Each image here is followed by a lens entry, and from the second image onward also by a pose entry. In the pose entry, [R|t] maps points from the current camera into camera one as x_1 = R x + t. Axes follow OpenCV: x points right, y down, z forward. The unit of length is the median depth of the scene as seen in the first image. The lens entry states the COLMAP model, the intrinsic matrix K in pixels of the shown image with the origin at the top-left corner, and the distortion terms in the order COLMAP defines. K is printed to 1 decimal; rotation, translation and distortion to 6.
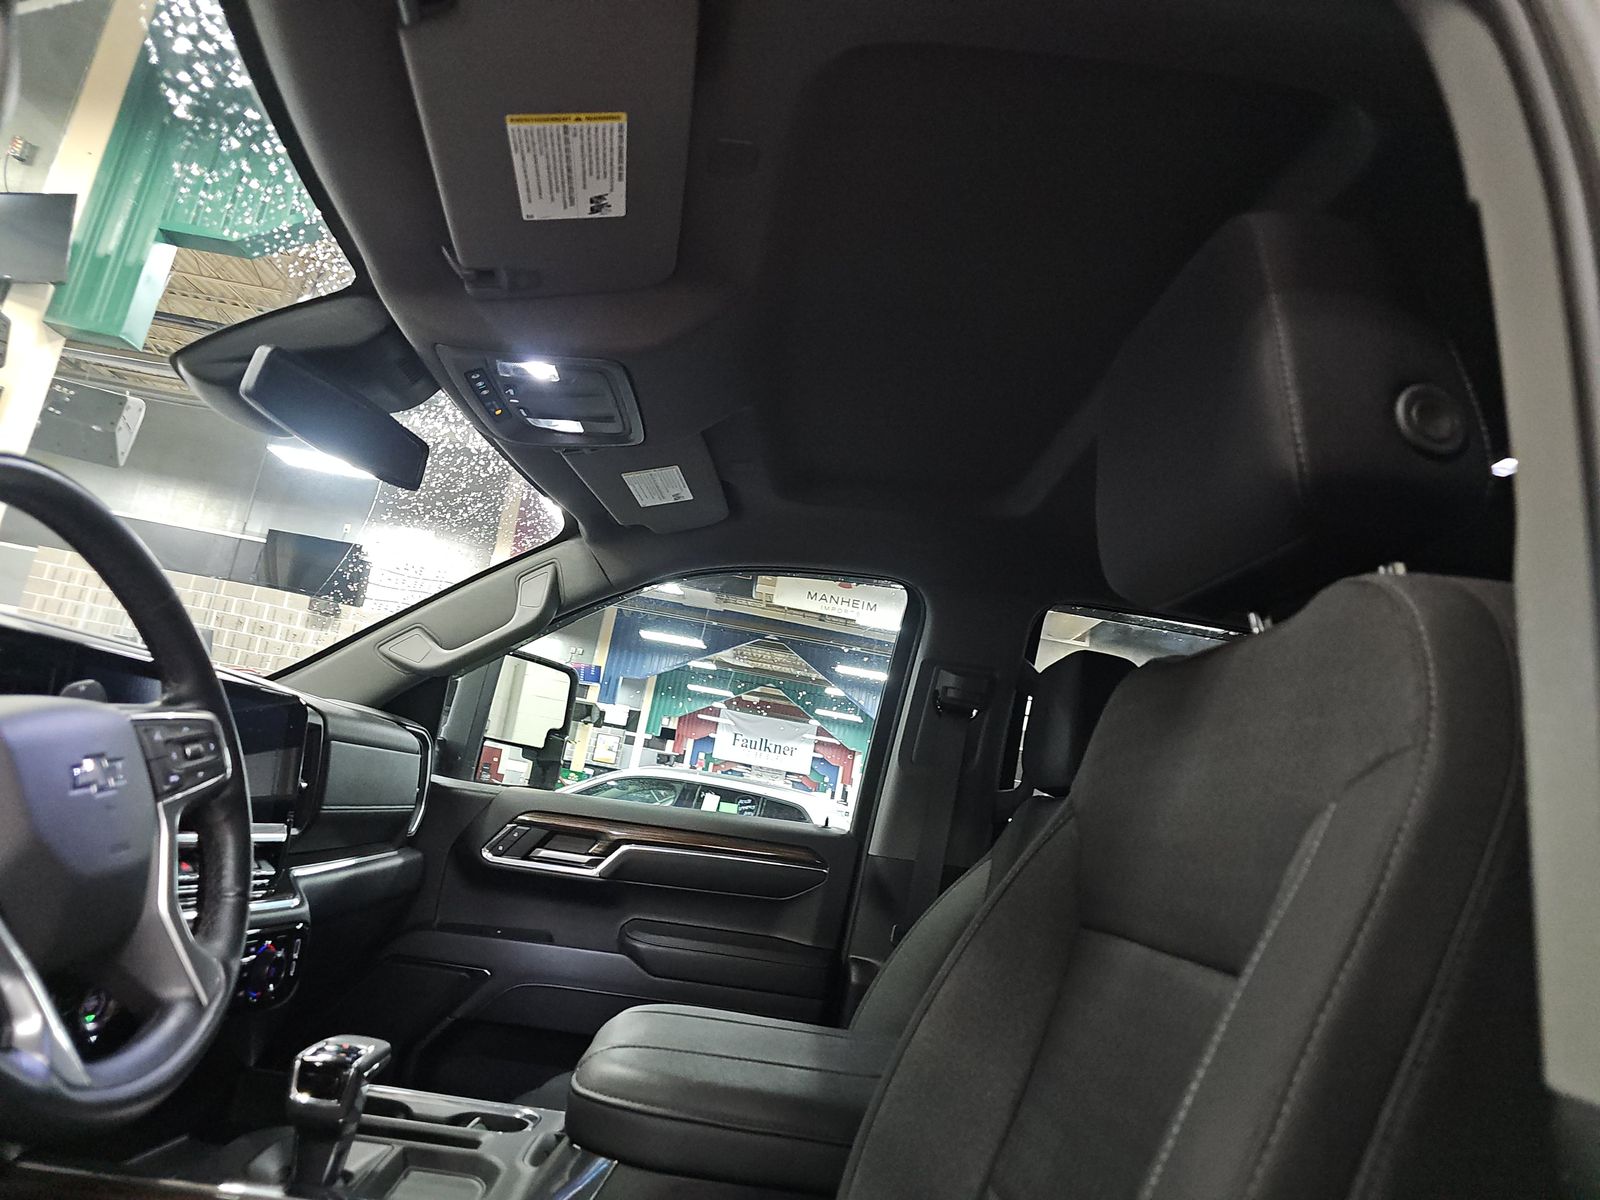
lens RADIAL K [[1053.7, 0, 794.1], [0, 1053.7, 573.6], [0, 0, 1]] dist [0.086980, -0.076119]
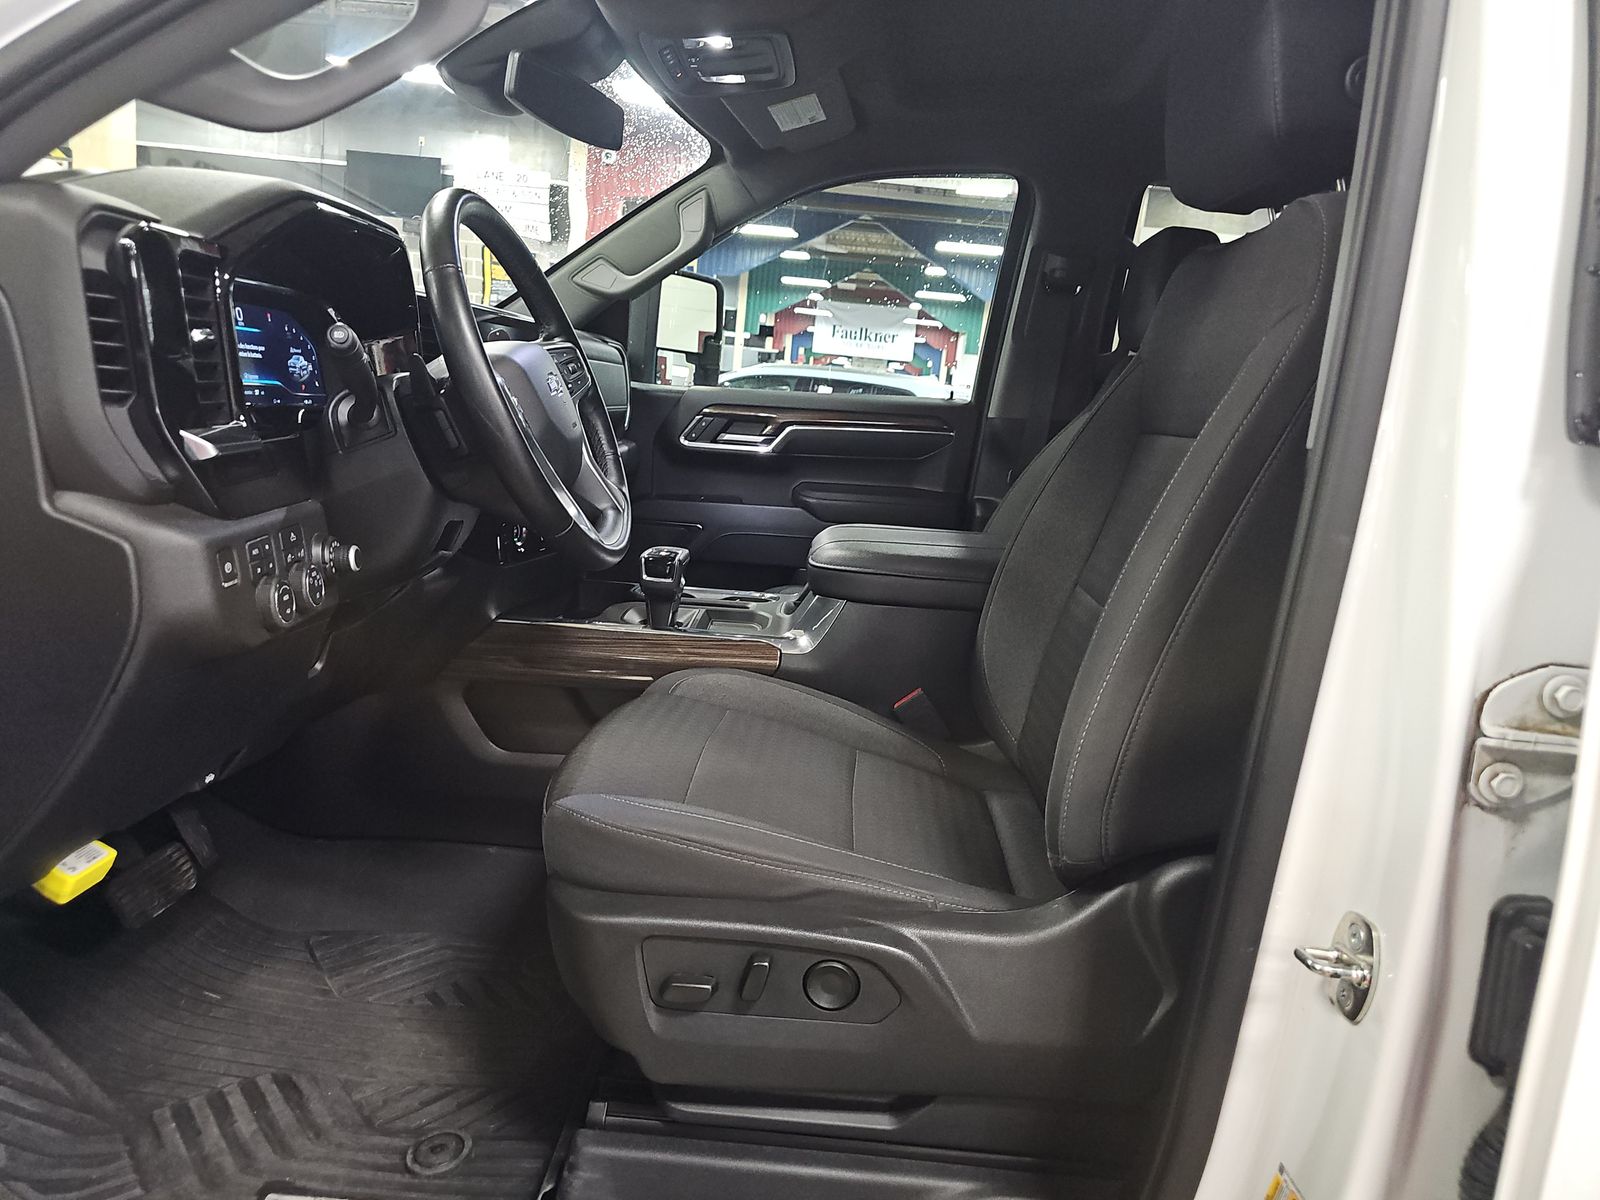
lens RADIAL K [[1052.7, 0, 800.0], [0, 1052.7, 600.0], [0, 0, 1]] dist [0.093892, -0.160140]
pose [[0.992710, -0.060982, -0.103961, -0.030114], [0.097044, 0.915955, 0.389370, -0.038234], [0.071479, -0.396620, 0.915196, -0.212536]]
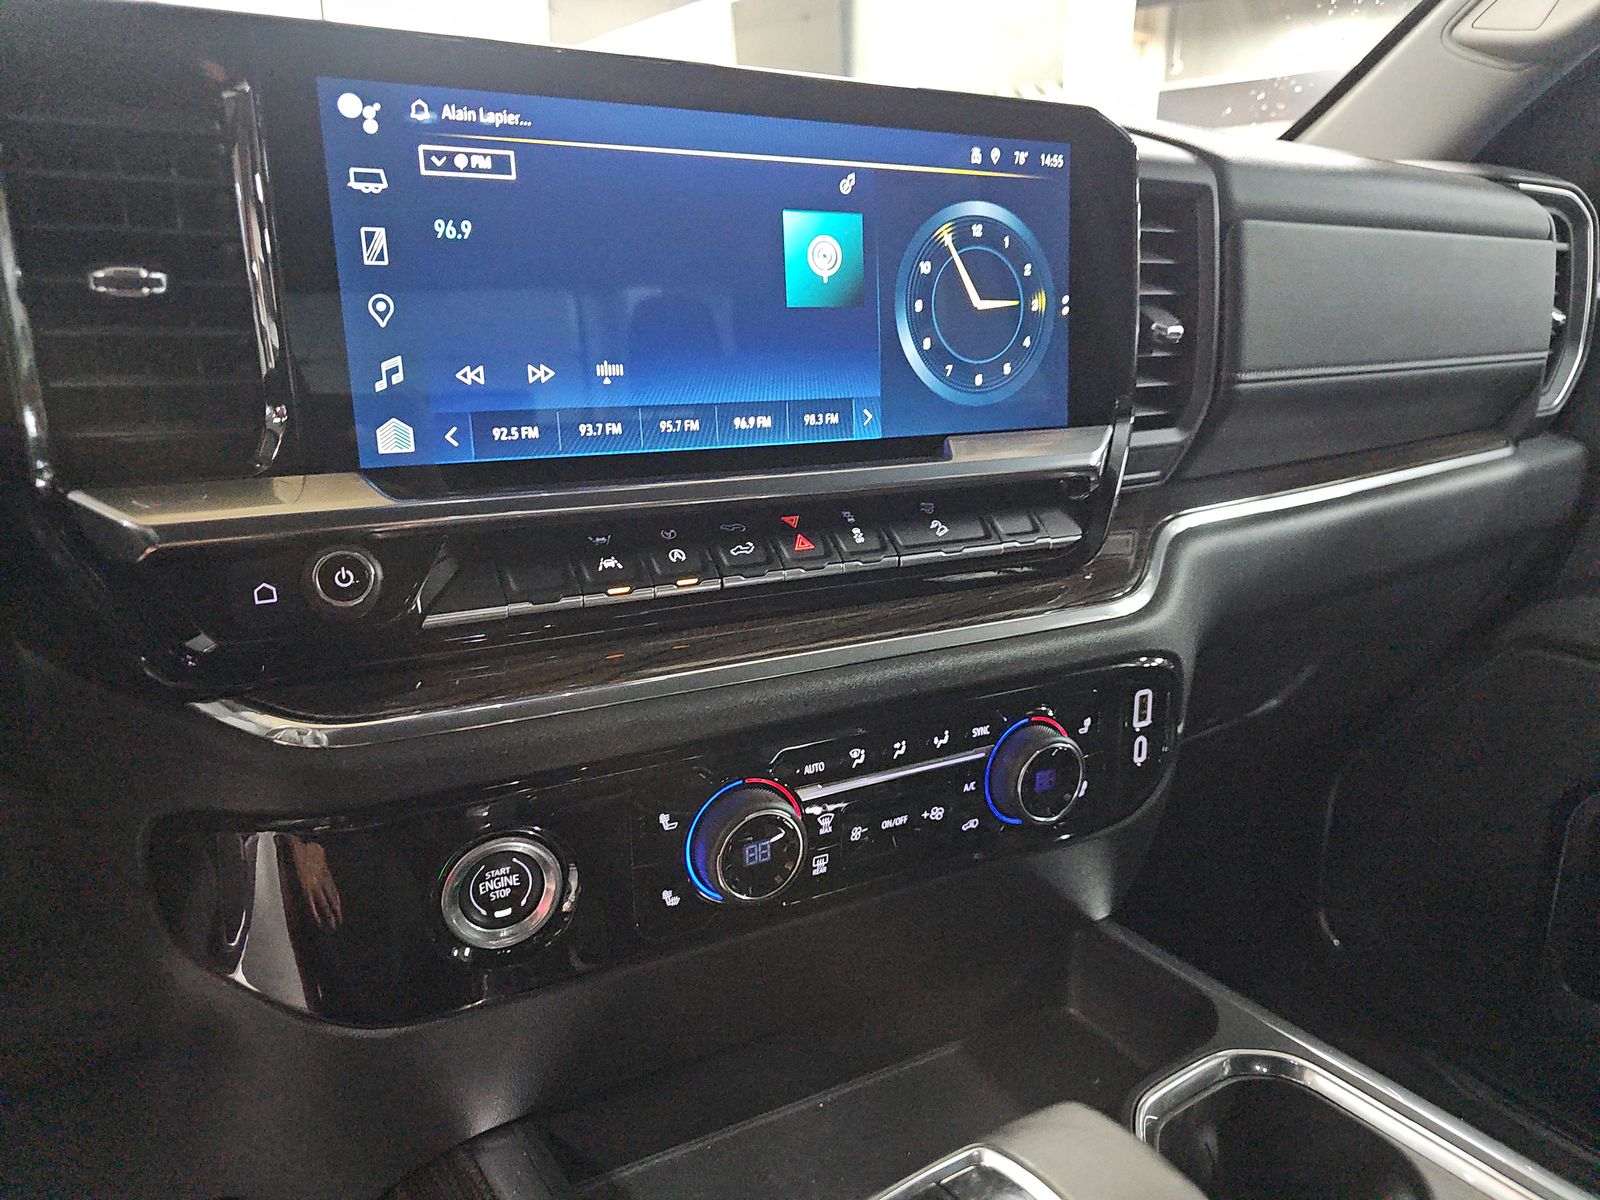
lens RADIAL K [[1052.7, 0, 800.0], [0, 1052.7, 600.0], [0, 0, 1]] dist [0.093892, -0.160140]
pose [[0.513190, 0.134334, -0.847697, -0.106854], [0.248355, 0.922179, 0.296490, 0.089428], [0.821557, -0.362686, 0.439890, 0.442891]]
